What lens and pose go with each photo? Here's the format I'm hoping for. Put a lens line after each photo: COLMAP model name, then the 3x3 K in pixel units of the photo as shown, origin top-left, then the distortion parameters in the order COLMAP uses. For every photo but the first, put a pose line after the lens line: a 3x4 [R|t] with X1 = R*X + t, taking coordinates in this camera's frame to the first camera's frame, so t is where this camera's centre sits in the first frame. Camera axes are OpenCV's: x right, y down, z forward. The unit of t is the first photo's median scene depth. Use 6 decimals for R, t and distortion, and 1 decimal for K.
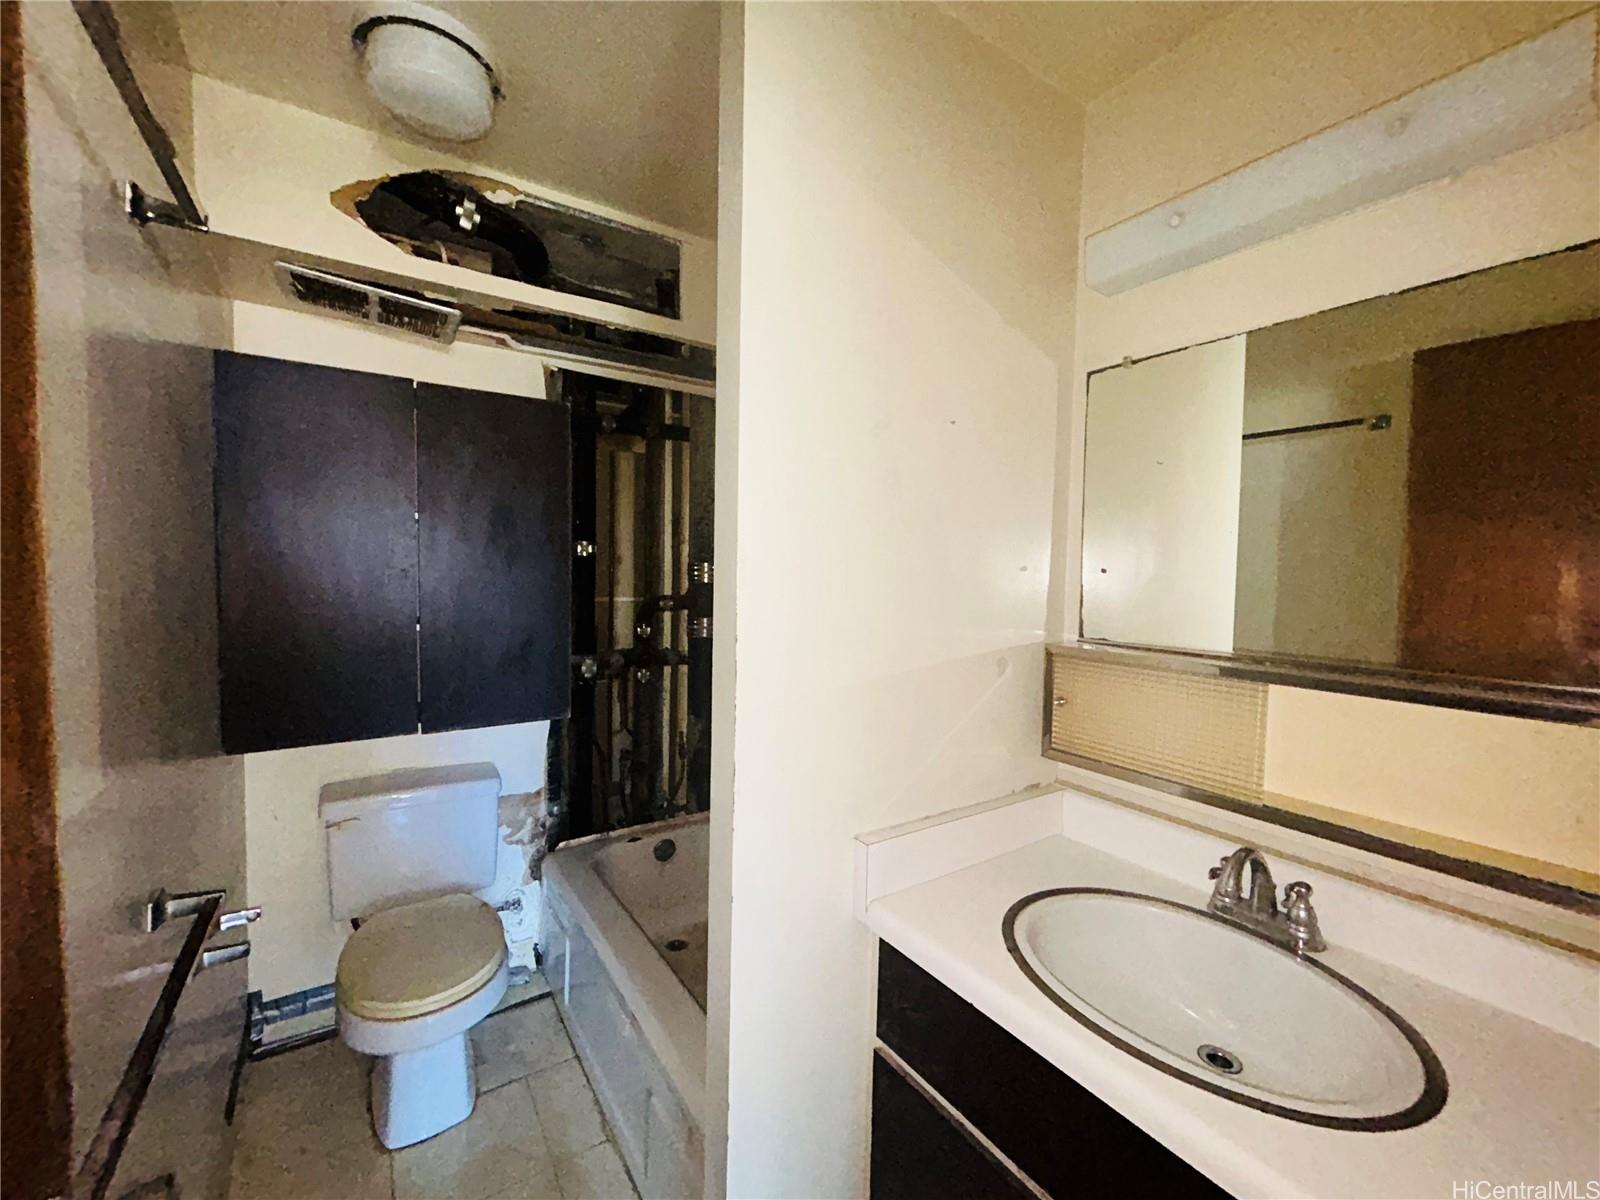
lens RADIAL K [[666.9, 0, 810.8], [0, 666.9, 597.0], [0, 0, 1]] dist [-0.002272, 0.001291]
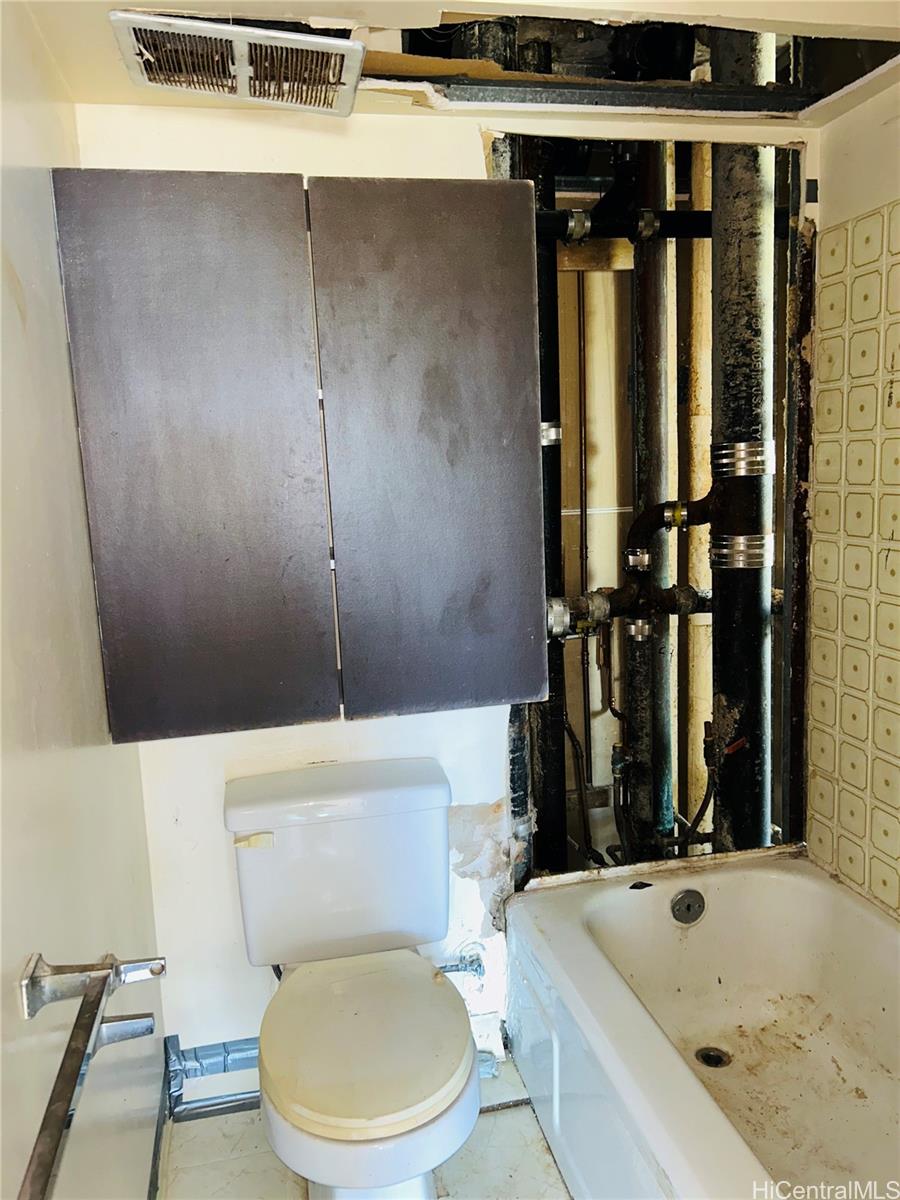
lens RADIAL K [[899.8, 0, 441.4], [0, 899.8, 607.6], [0, 0, 1]] dist [0.031844, -0.003982]
pose [[0.924402, -0.001666, -0.381417, -0.136161], [0.042865, 0.994109, 0.099544, 0.004327], [0.379004, -0.108368, 0.919028, 0.196833]]
